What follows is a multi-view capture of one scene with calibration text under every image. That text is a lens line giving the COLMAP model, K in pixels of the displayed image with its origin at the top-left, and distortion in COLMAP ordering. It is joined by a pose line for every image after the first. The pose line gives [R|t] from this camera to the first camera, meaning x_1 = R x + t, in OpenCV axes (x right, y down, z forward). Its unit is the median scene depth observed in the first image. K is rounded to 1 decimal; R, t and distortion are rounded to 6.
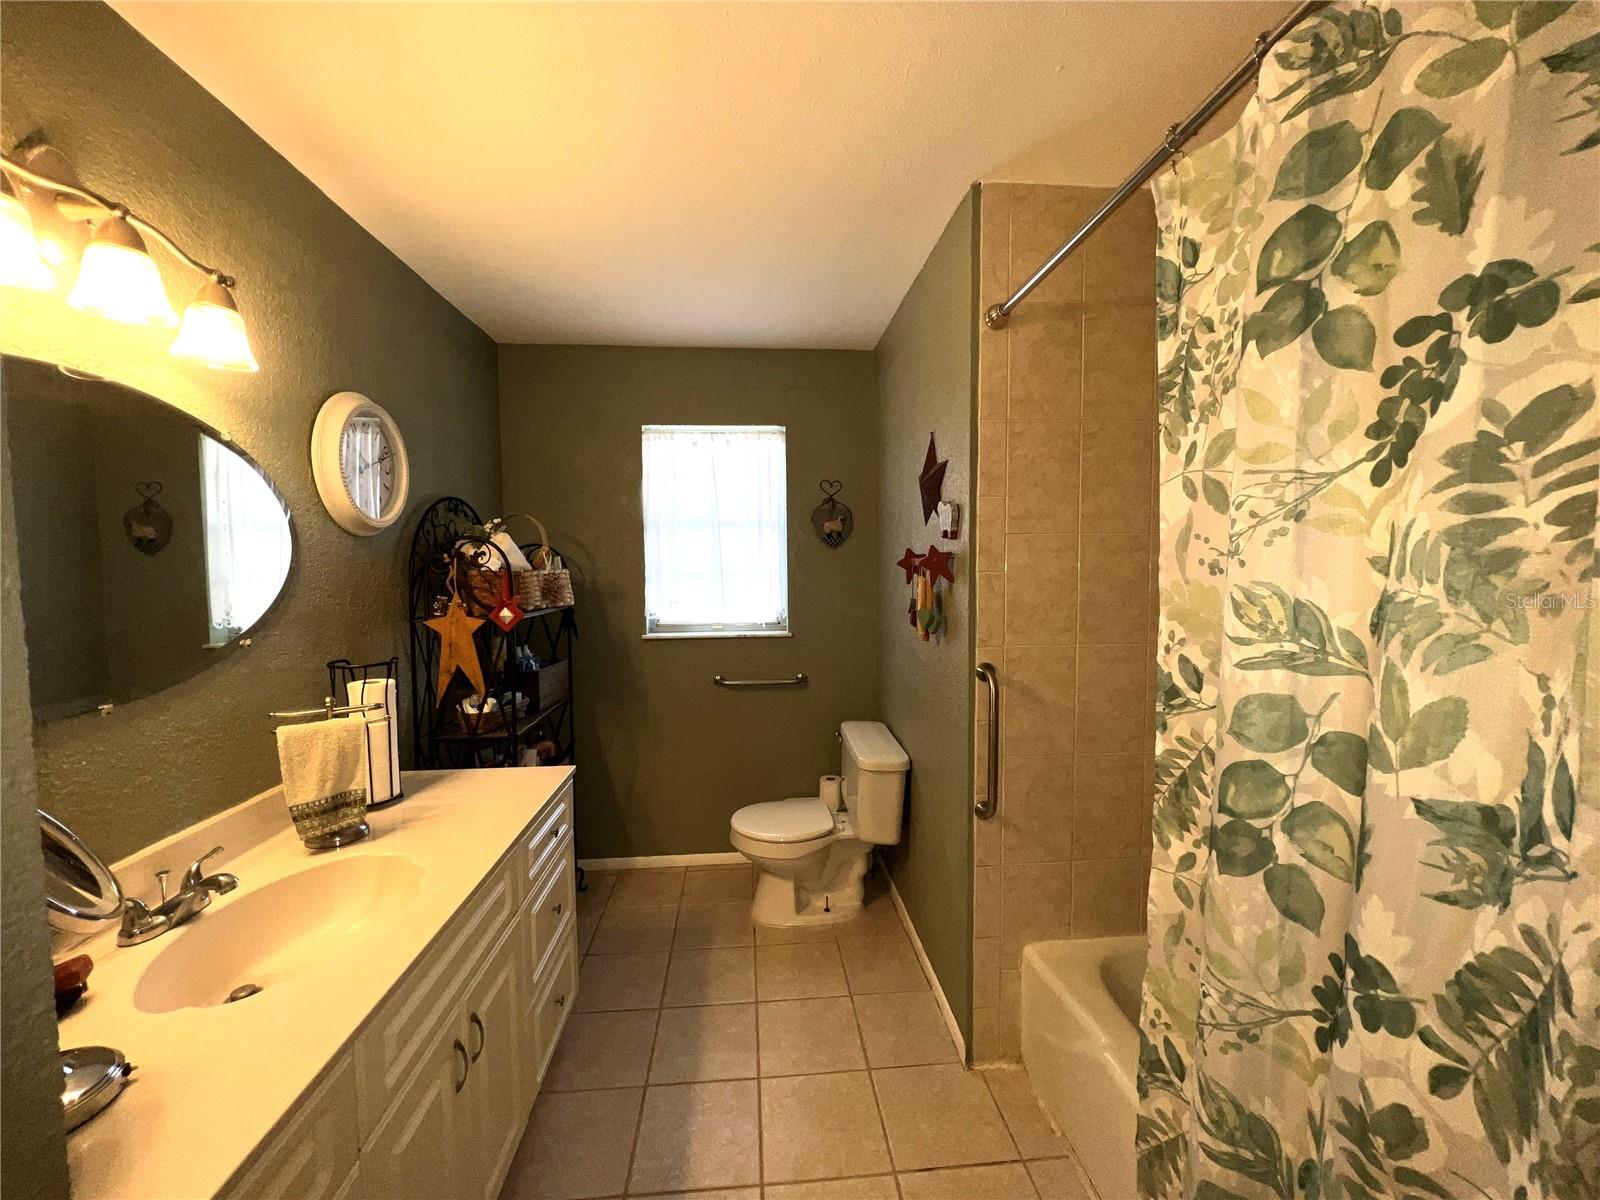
lens RADIAL K [[640.5, 0, 797.4], [0, 640.5, 601.1], [0, 0, 1]] dist [-0.004323, 0.000504]
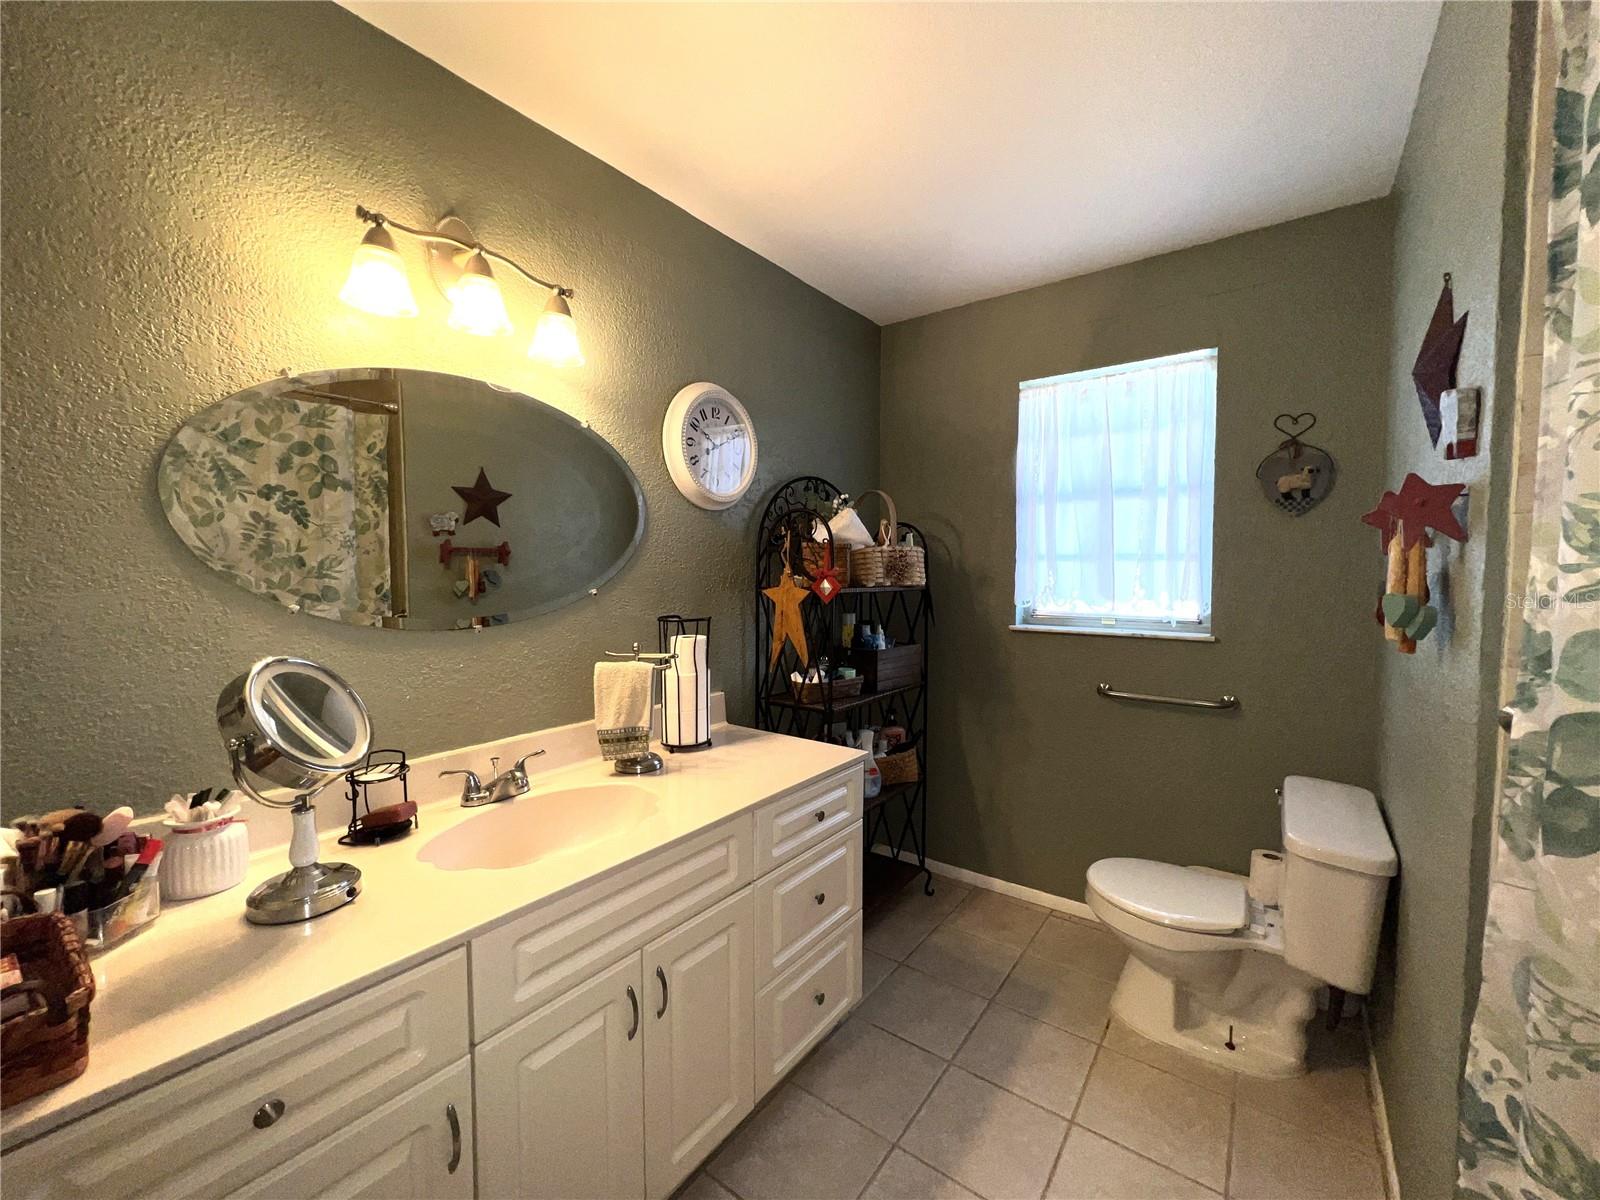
lens RADIAL K [[640.5, 0, 801.6], [0, 640.5, 600.6], [0, 0, 1]] dist [-0.004323, 0.000504]
pose [[0.748013, 0.040258, -0.662462, 0.146998], [-0.045530, 0.998920, 0.009295, 0.030446], [0.662120, 0.023209, 0.749038, 0.201491]]
